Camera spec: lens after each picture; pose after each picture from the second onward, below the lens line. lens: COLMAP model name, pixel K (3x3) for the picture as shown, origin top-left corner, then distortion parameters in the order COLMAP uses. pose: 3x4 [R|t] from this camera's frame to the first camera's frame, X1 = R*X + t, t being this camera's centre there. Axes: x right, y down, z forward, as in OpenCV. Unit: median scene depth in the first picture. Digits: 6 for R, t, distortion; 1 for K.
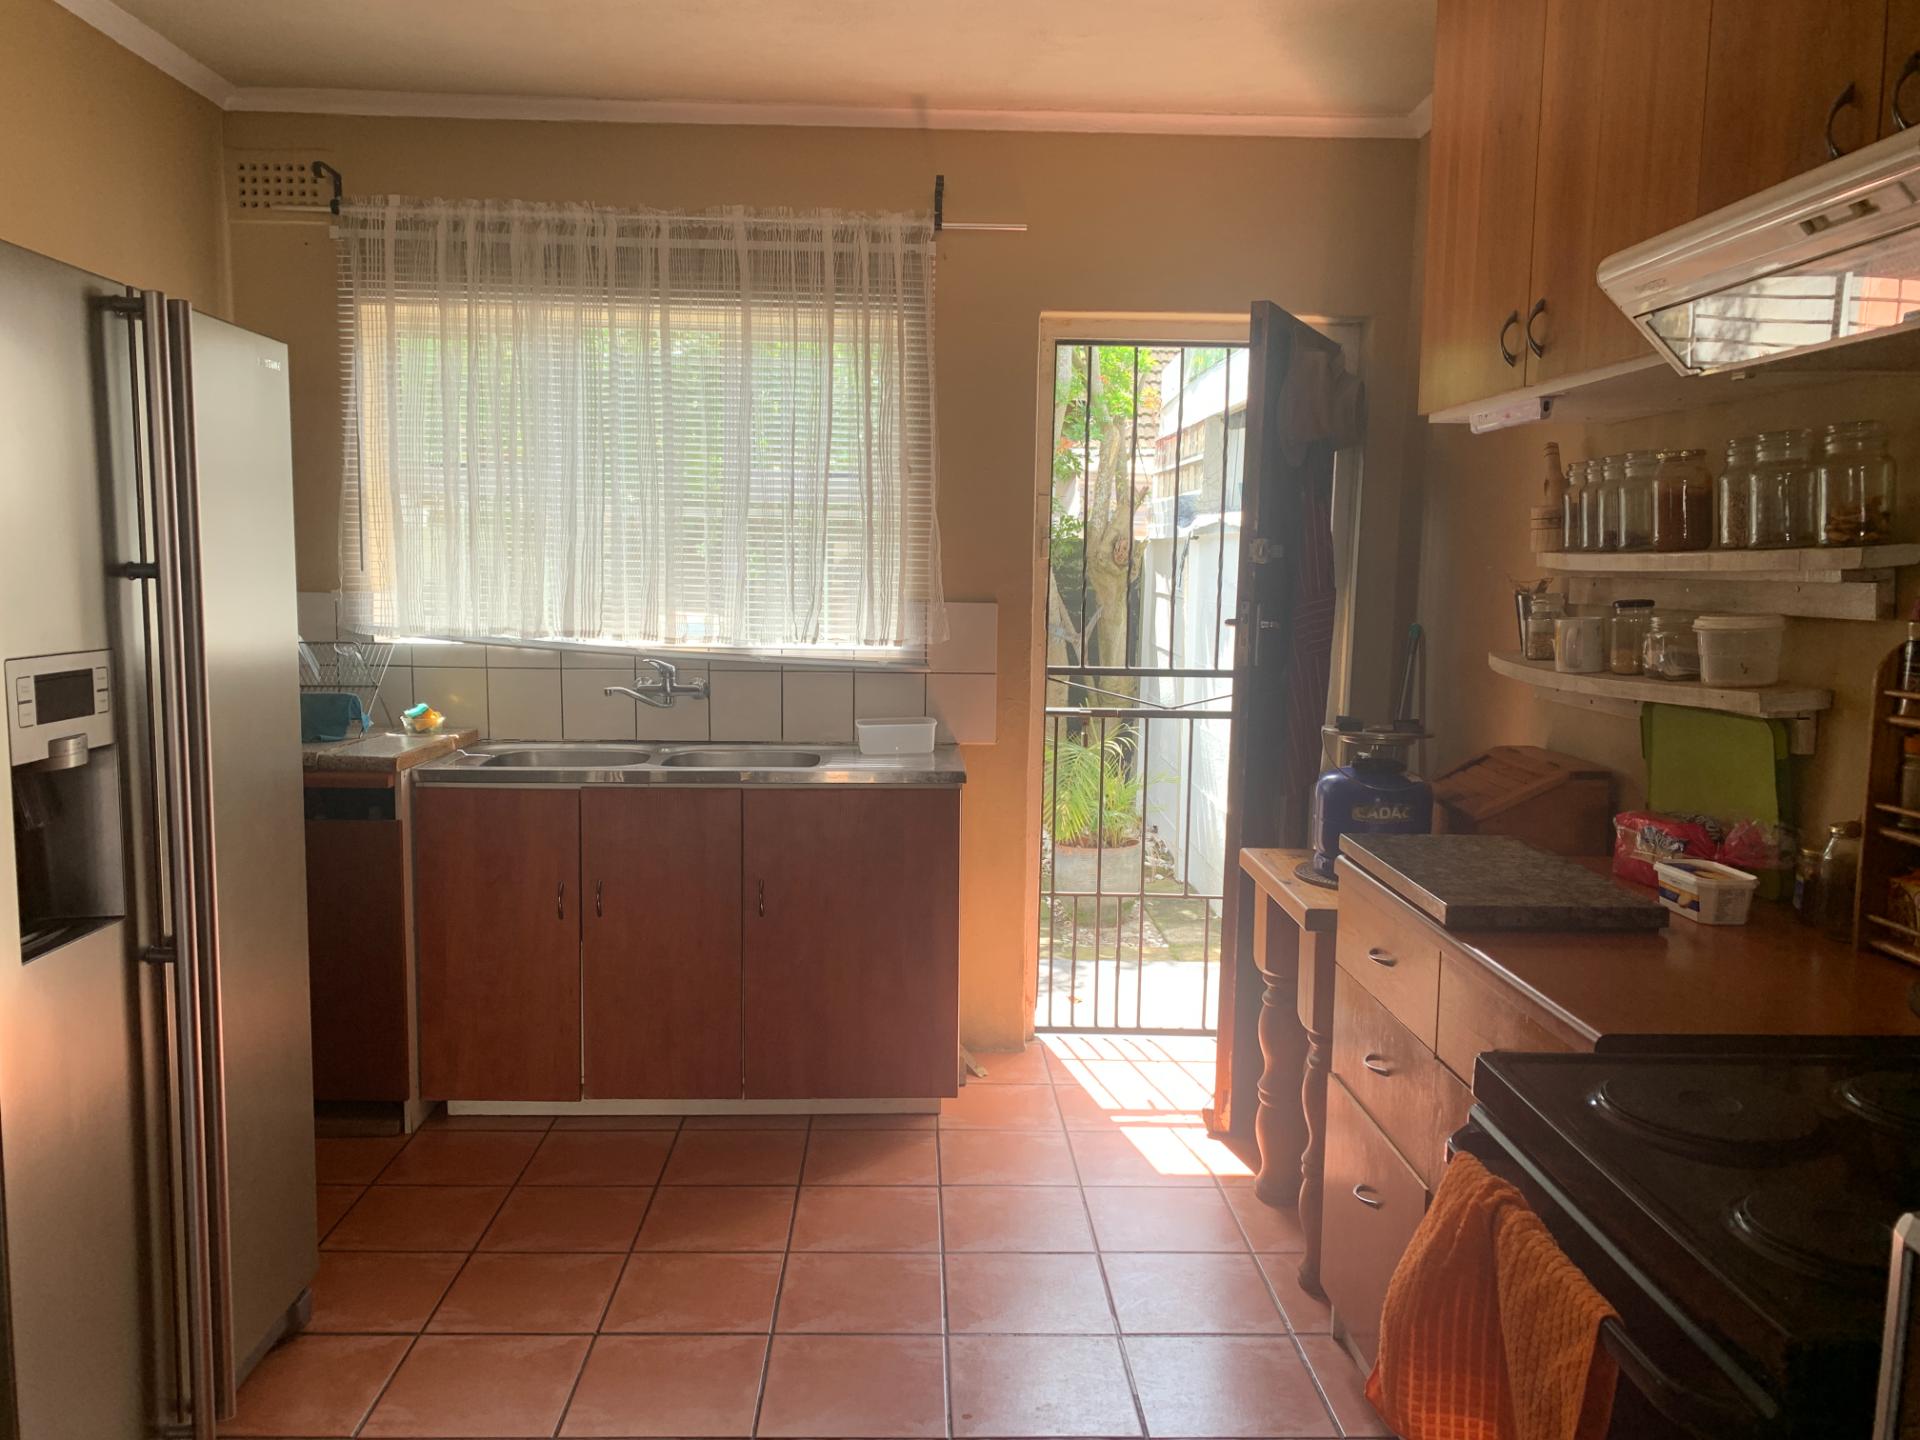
lens RADIAL K [[1468.6, 0, 962.8], [0, 1468.6, 715.2], [0, 0, 1]] dist [0.052774, -0.063753]
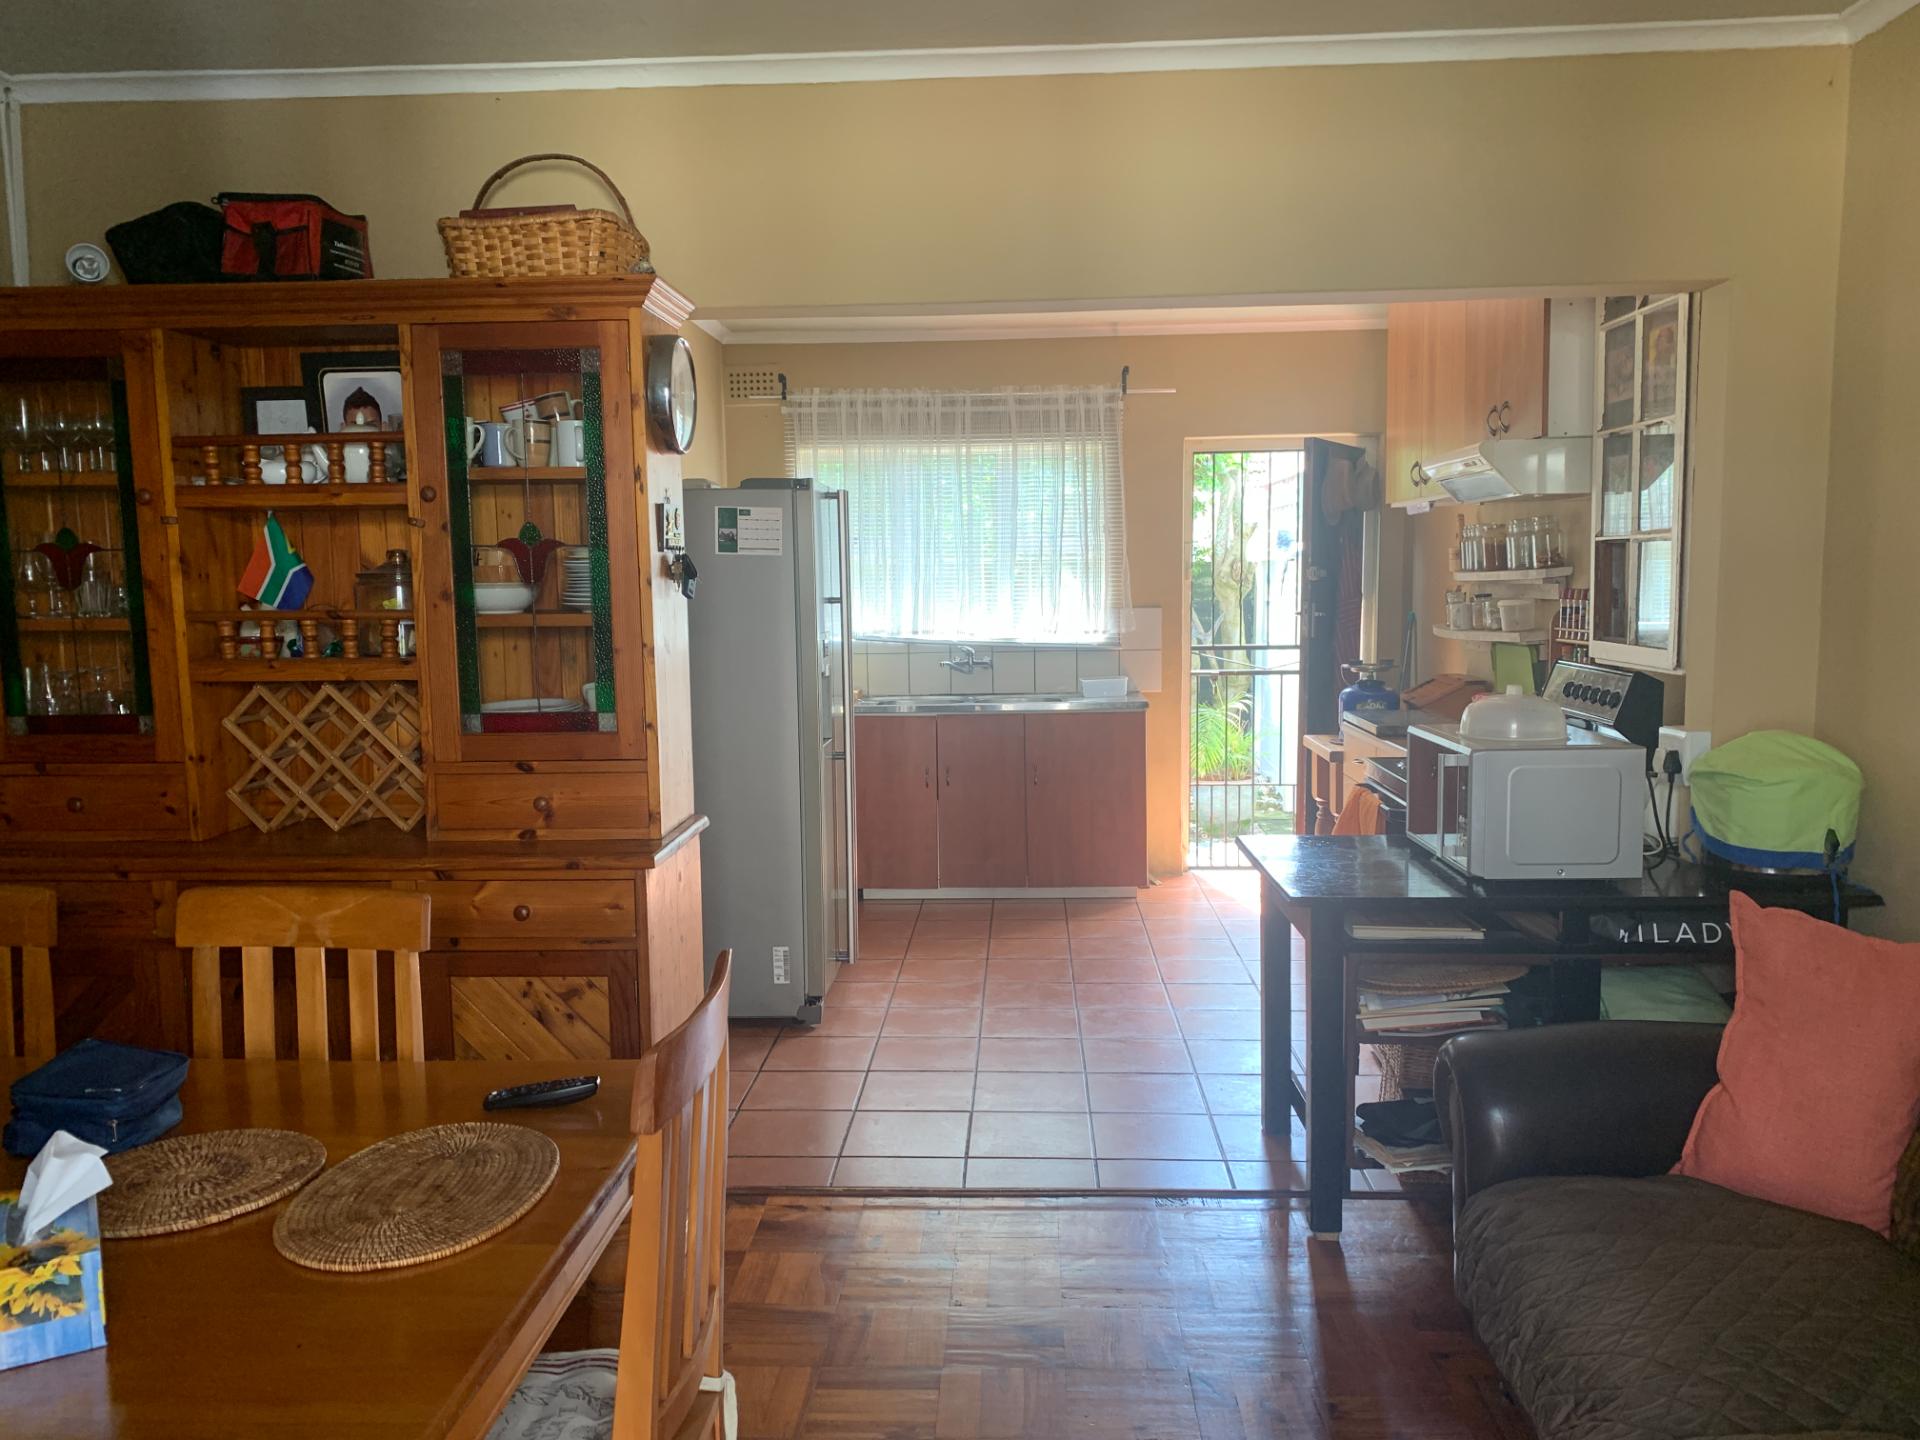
lens RADIAL K [[1468.6, 0, 961.6], [0, 1468.6, 724.6], [0, 0, 1]] dist [0.052774, -0.063753]
pose [[0.996249, -0.020855, -0.083985, -0.070229], [0.020258, 0.999763, -0.007951, 0.070744], [0.084131, 0.006220, 0.996435, -0.746626]]
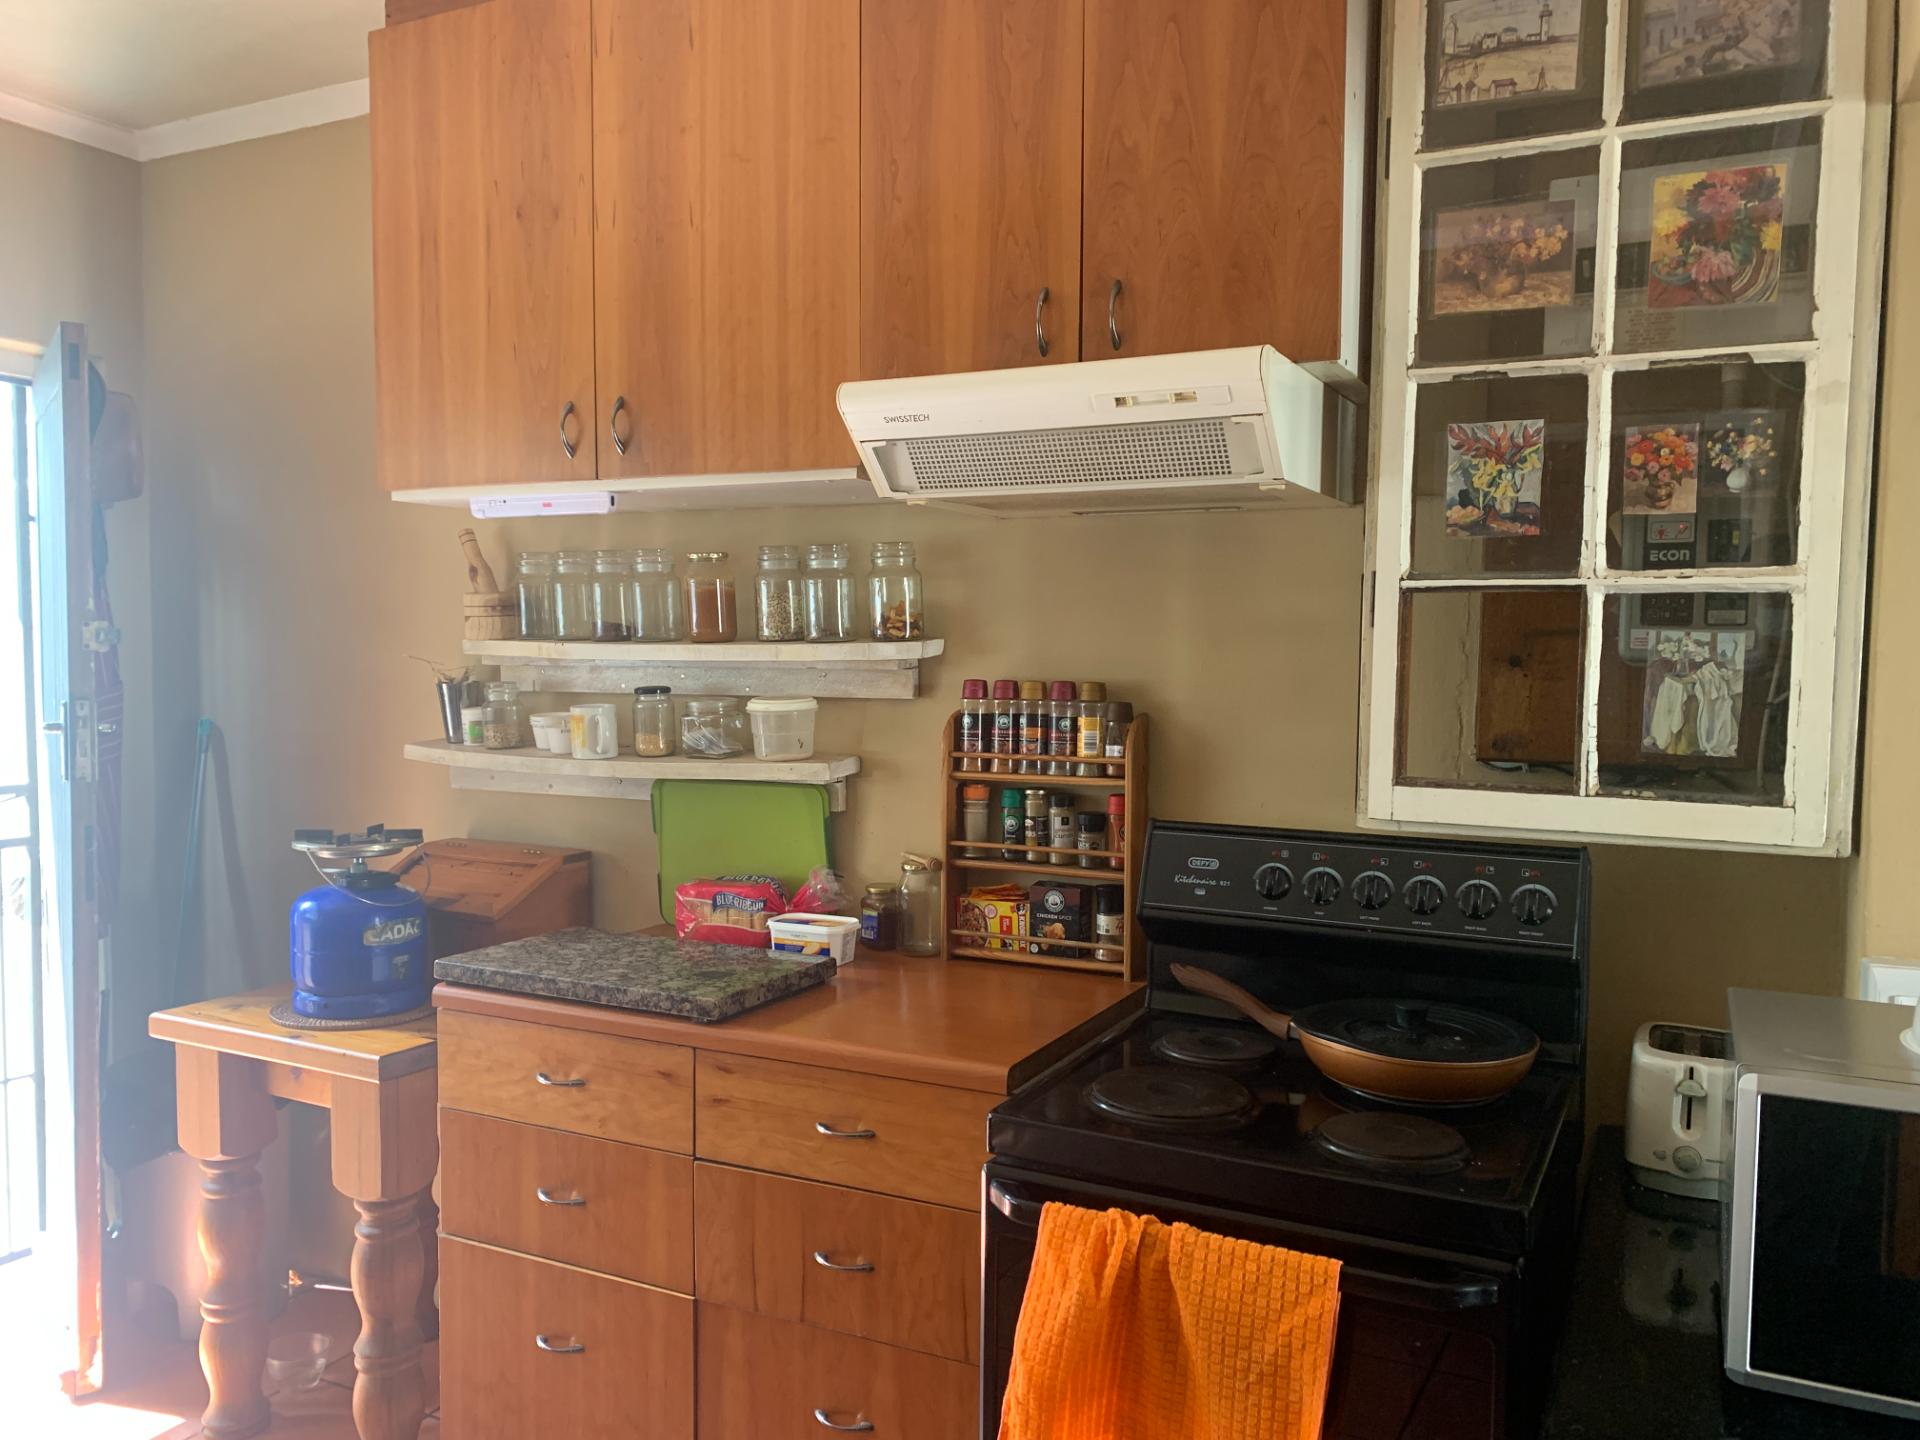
lens RADIAL K [[1468.6, 0, 962.7], [0, 1468.6, 725.6], [0, 0, 1]] dist [0.052774, -0.063753]
pose [[0.477613, -0.056683, 0.876740, -0.245618], [0.092520, 0.995613, 0.013967, -0.028850], [-0.873685, 0.074445, 0.480762, 0.193803]]
